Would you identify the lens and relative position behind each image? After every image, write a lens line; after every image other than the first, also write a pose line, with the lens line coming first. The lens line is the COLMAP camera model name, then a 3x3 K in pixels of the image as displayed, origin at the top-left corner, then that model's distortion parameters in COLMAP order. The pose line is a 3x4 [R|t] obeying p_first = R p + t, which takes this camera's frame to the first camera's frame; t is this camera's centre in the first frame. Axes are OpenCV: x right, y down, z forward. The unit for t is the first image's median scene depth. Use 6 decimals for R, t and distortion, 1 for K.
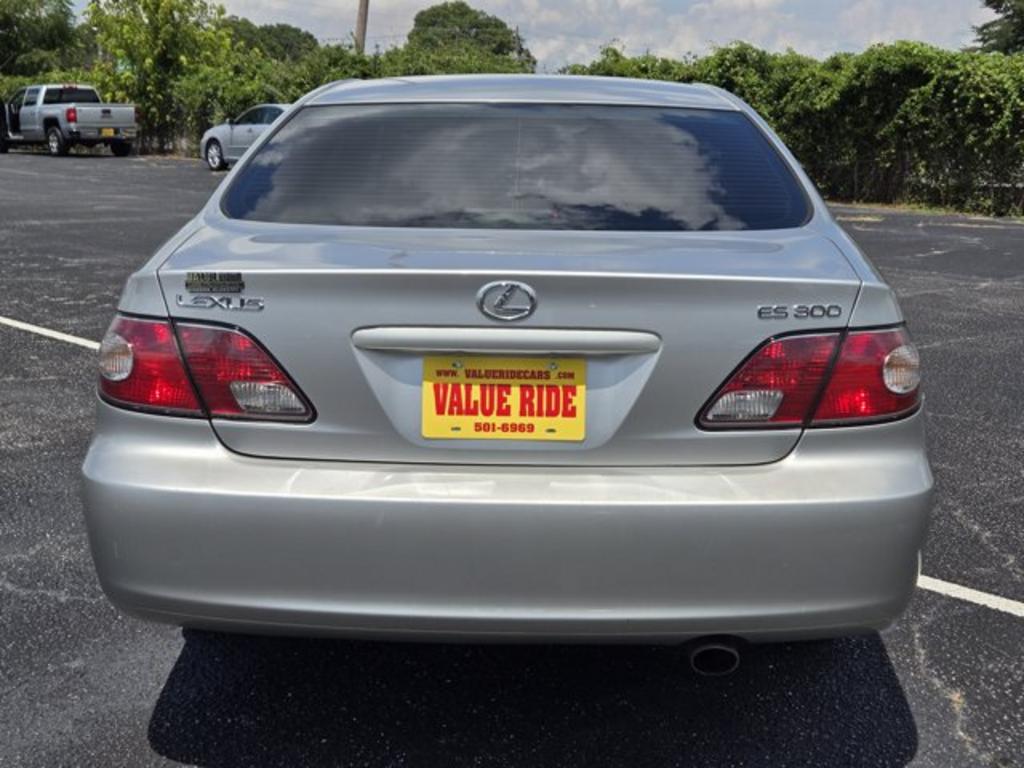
lens RADIAL K [[1378.8, 0, 512.0], [0, 1378.8, 384.0], [0, 0, 1]] dist [0.069391, -0.022382]
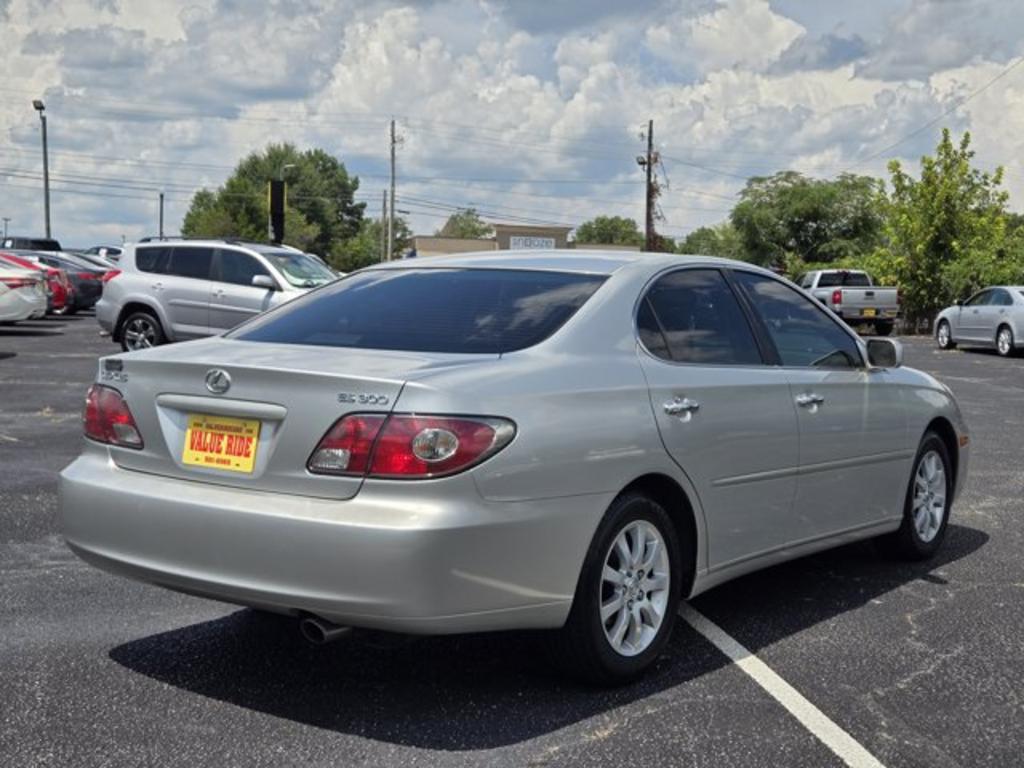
lens RADIAL K [[1378.8, 0, 512.0], [0, 1378.8, 384.0], [0, 0, 1]] dist [0.069391, -0.022382]
pose [[0.816897, 0.046749, -0.574887, 0.146876], [-0.121457, 0.988304, -0.092219, 0.006163], [0.563851, 0.145157, 0.813020, -0.015774]]
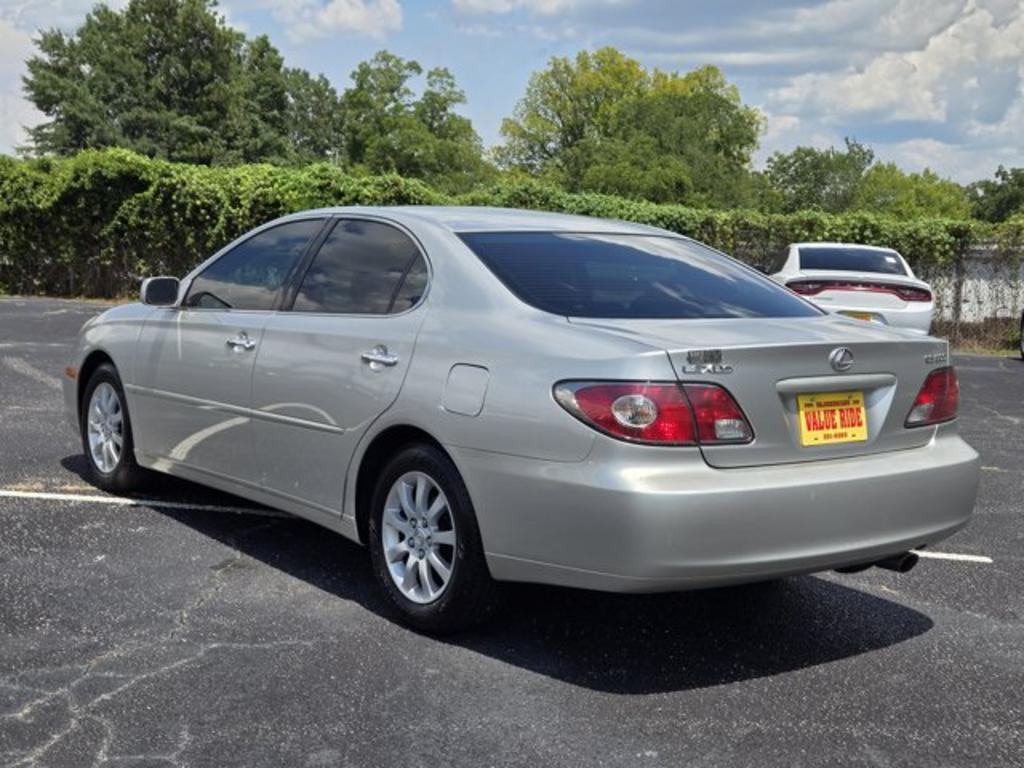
lens RADIAL K [[1378.8, 0, 512.0], [0, 1378.8, 384.0], [0, 0, 1]] dist [0.069391, -0.022382]
pose [[0.776572, -0.053862, 0.627722, -0.165689], [0.095652, 0.994869, -0.032968, -0.001548], [-0.622725, 0.085644, 0.777739, -0.007005]]
